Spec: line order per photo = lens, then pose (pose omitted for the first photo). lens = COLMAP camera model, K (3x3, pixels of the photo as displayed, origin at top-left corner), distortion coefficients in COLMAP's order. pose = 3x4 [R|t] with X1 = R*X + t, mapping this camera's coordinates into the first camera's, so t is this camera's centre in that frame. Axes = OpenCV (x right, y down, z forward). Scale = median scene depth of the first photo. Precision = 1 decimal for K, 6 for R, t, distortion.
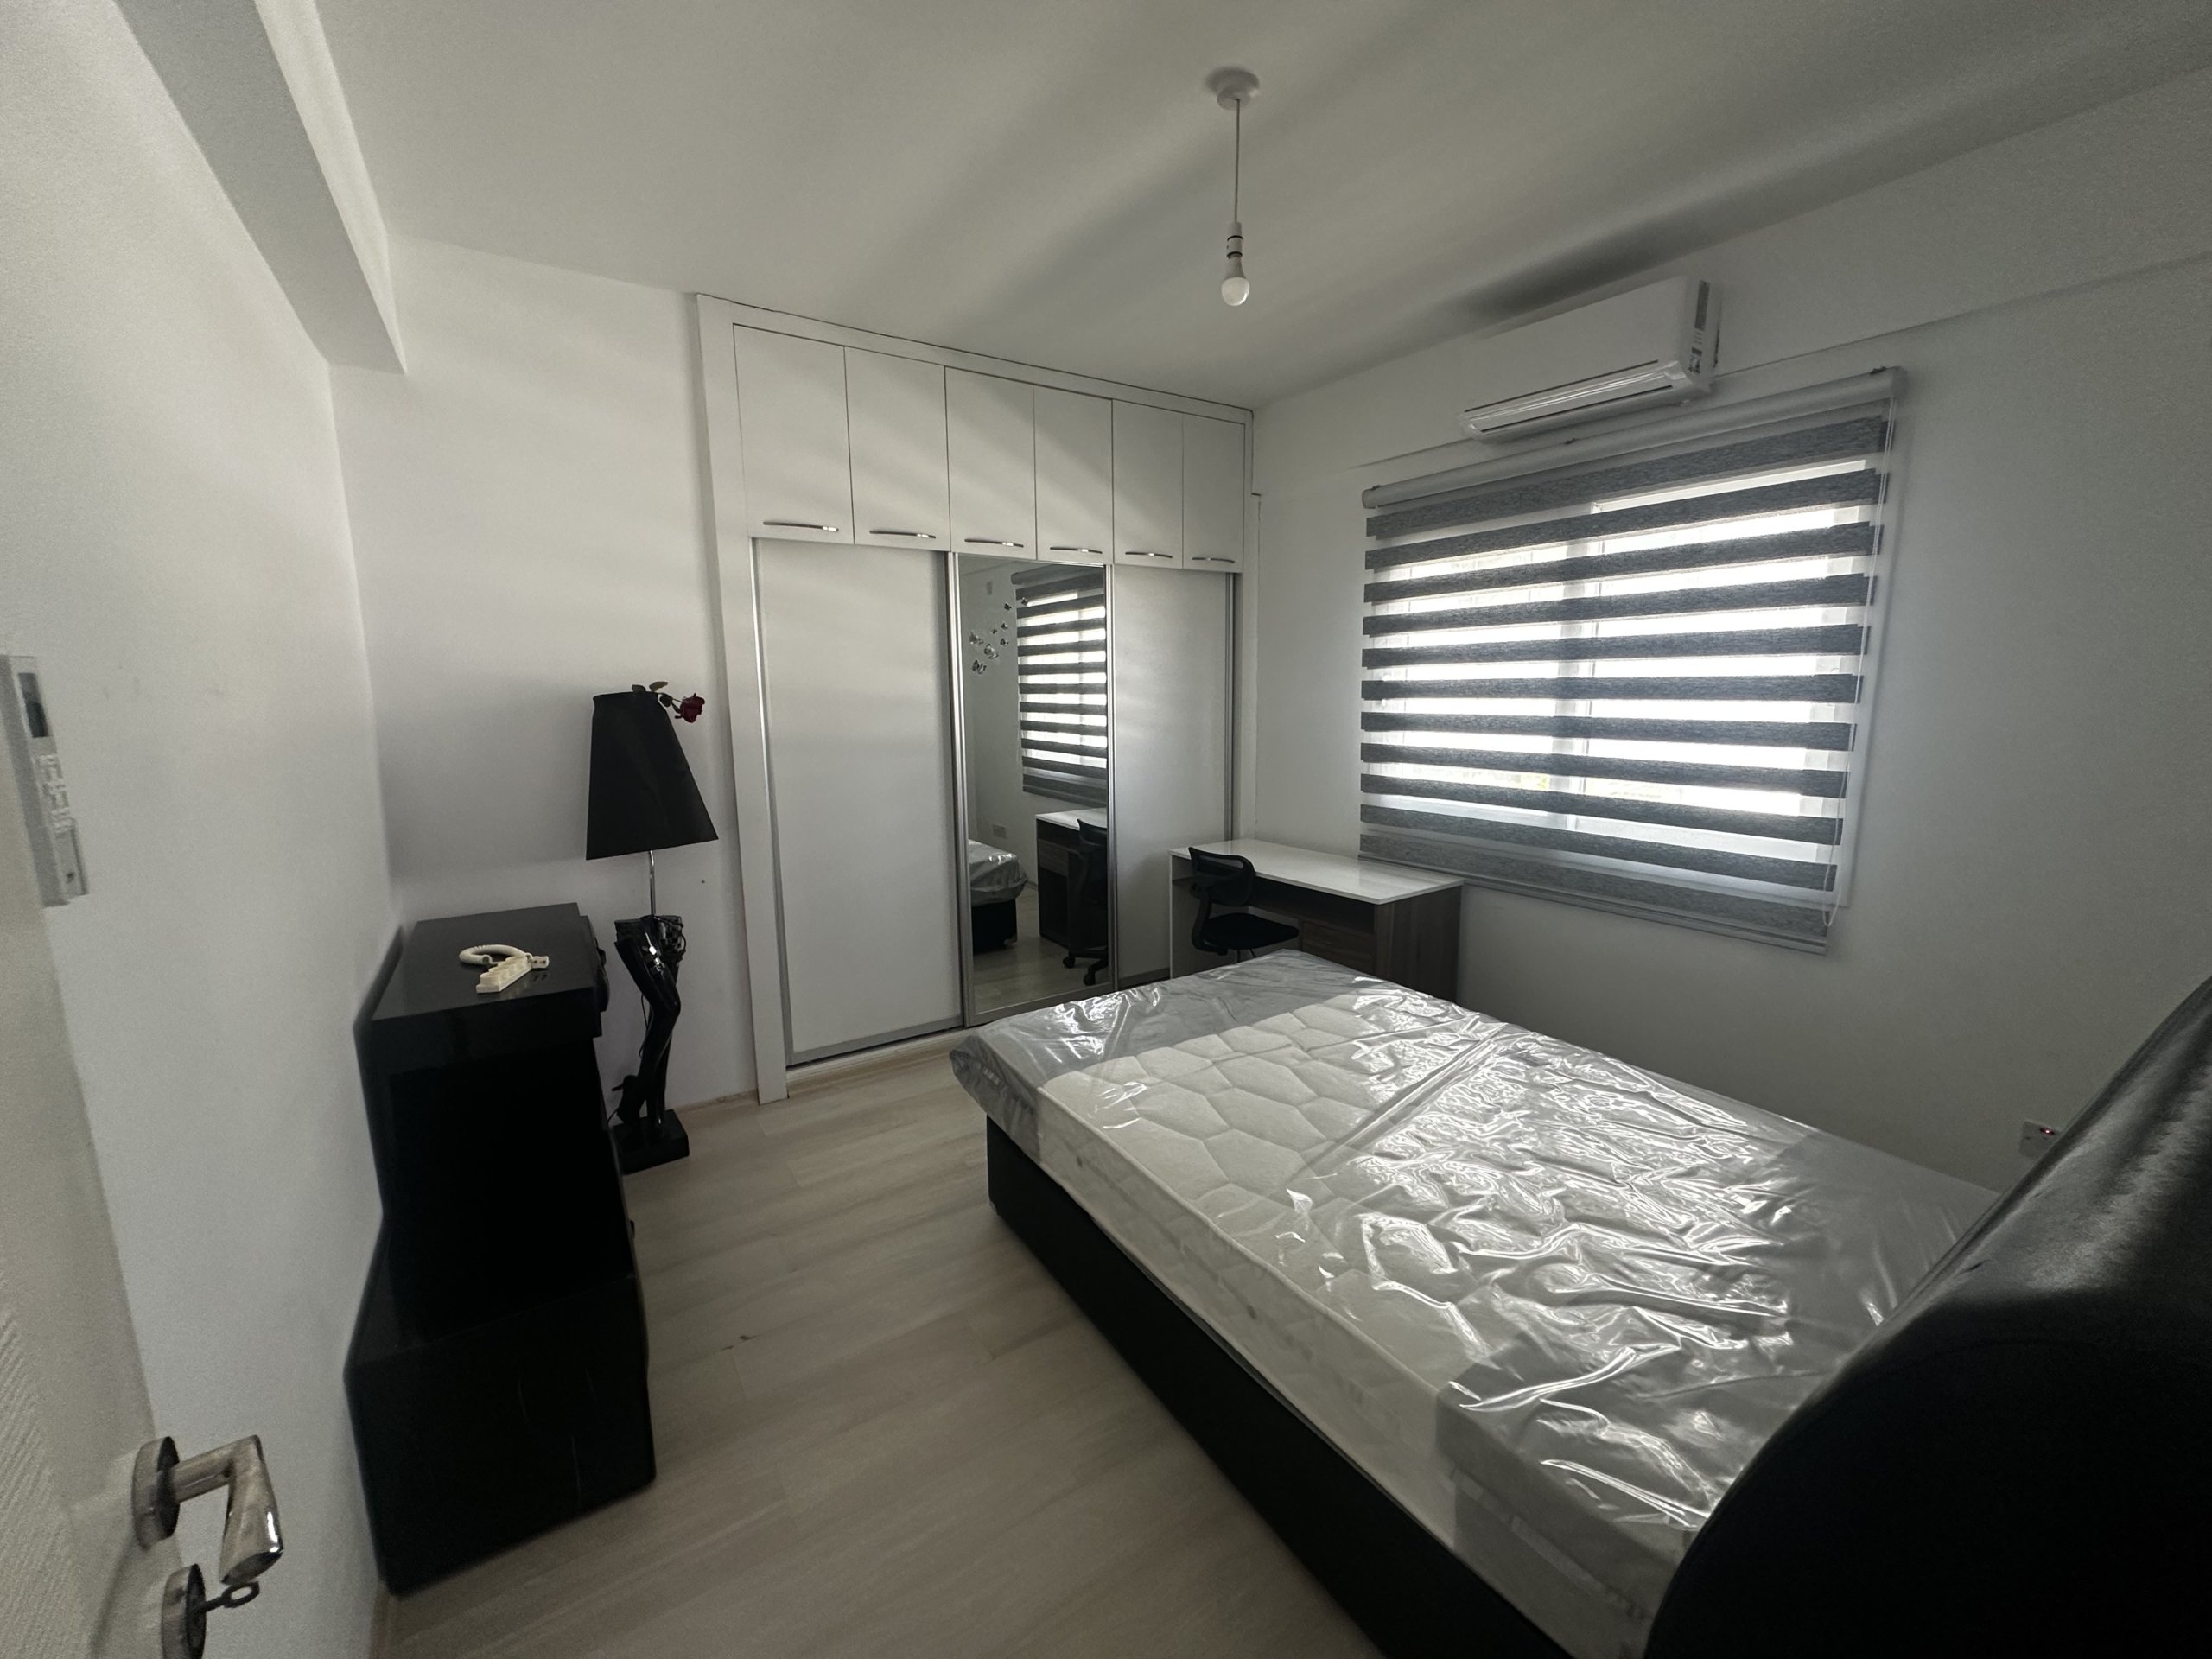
lens RADIAL K [[881.9, 0, 1102.8], [0, 881.9, 828.1], [0, 0, 1]] dist [-0.002963, 0.000507]
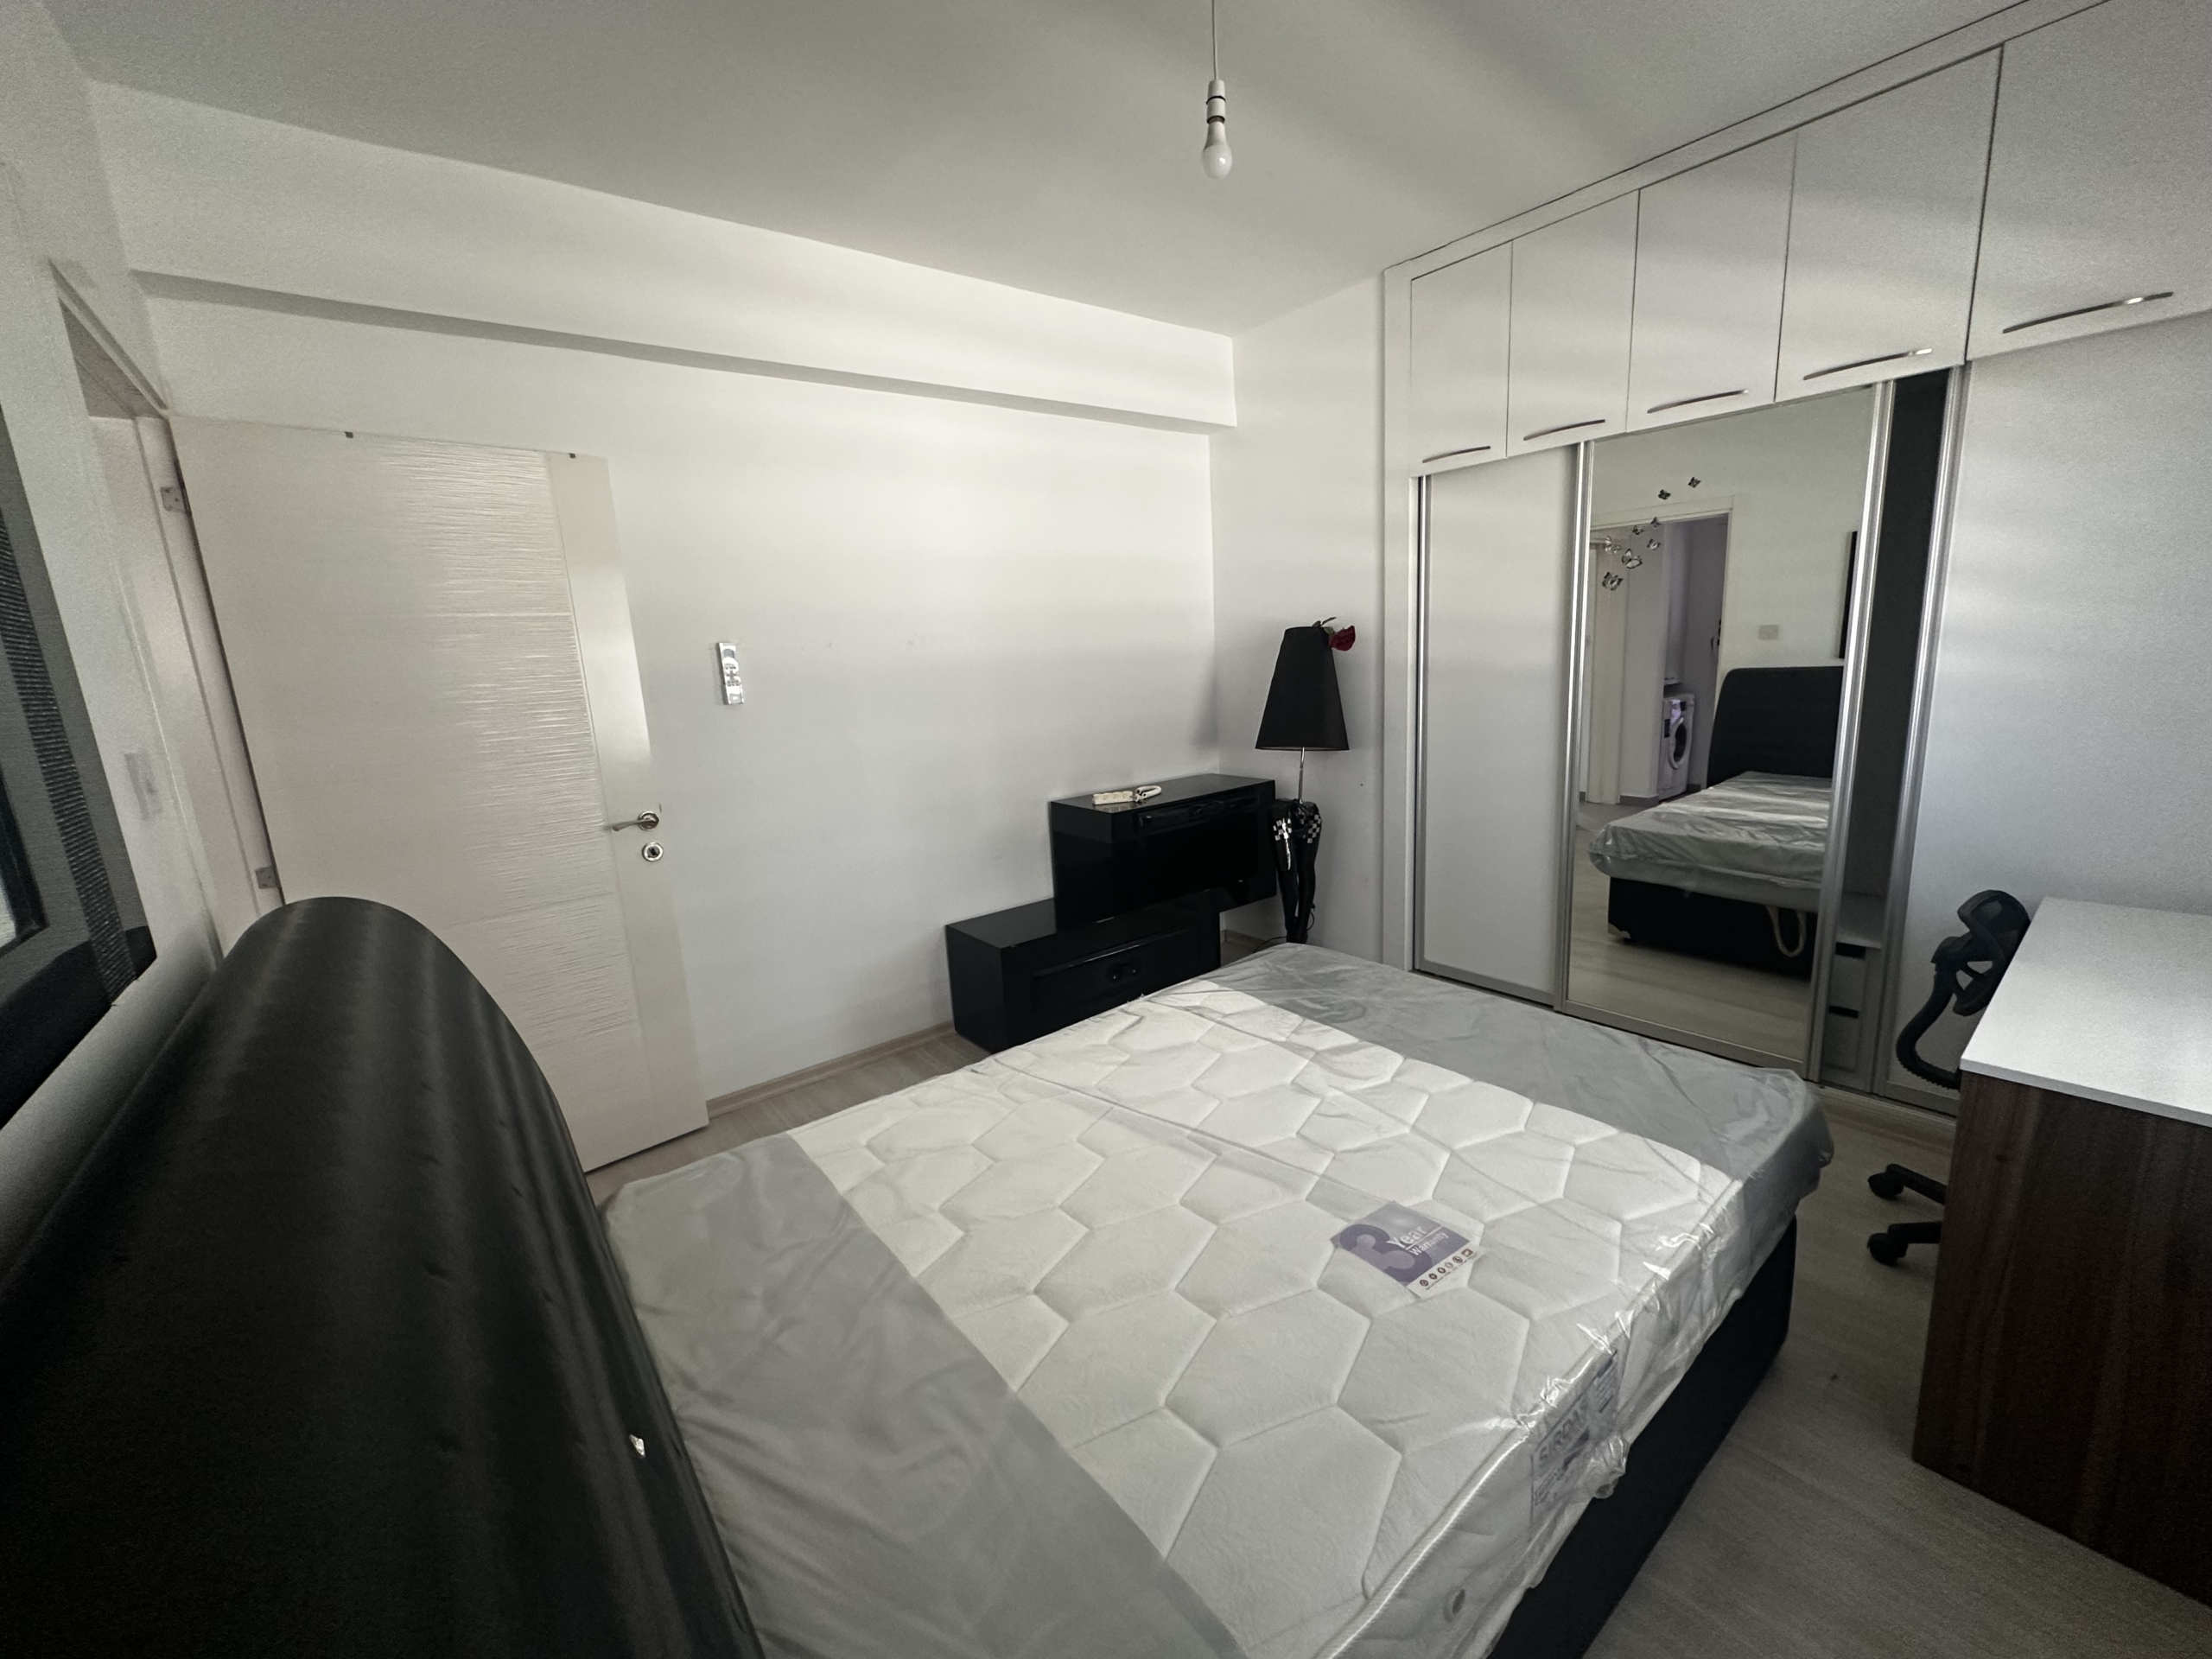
lens RADIAL K [[881.9, 0, 1102.8], [0, 881.9, 828.1], [0, 0, 1]] dist [-0.002963, 0.000507]
pose [[0.093711, 0.201228, -0.975052, 0.708220], [-0.107641, 0.975668, 0.191010, -0.073829], [0.989763, 0.087056, 0.113091, 0.530904]]
